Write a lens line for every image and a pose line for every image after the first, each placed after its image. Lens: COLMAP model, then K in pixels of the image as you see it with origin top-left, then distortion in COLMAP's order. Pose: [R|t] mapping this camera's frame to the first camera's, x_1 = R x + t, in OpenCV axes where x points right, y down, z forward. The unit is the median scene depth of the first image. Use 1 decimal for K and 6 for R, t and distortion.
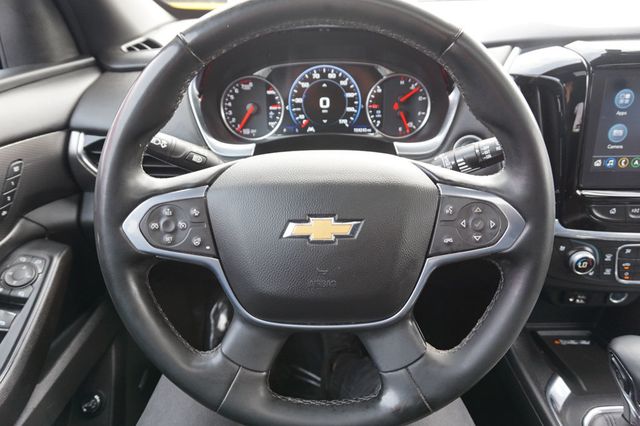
lens RADIAL K [[424.0, 0, 321.9], [0, 424.0, 212.6], [0, 0, 1]] dist [-0.011699, 0.000090]
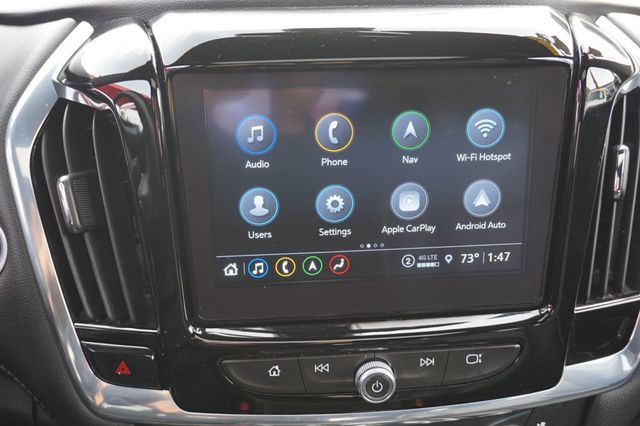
lens RADIAL K [[677.0, 0, 316.2], [0, 677.0, 211.9], [0, 0, 1]] dist [0.009308, 0.000000]
pose [[0.992876, -0.028508, 0.115693, 0.620758], [0.036725, 0.996903, -0.069532, -0.117832], [-0.113353, 0.073285, 0.990848, 0.233722]]
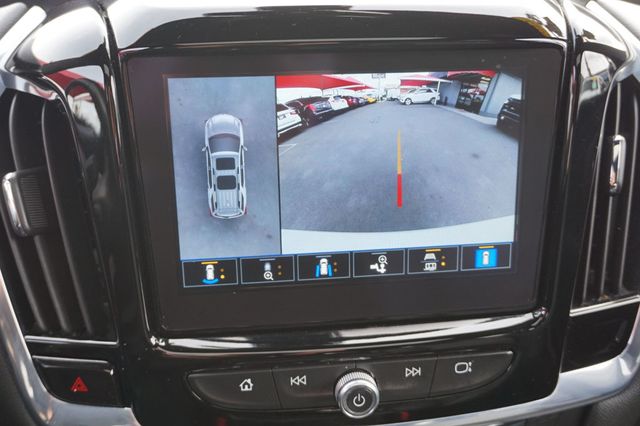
lens RADIAL K [[639.0, 0, 319.5], [0, 639.0, 216.7], [0, 0, 1]] dist [0.009015, 0.000000]
pose [[0.989451, -0.038829, 0.139564, 0.644595], [0.049741, 0.995899, -0.075567, -0.113008], [-0.136057, 0.081712, 0.987325, 0.327617]]
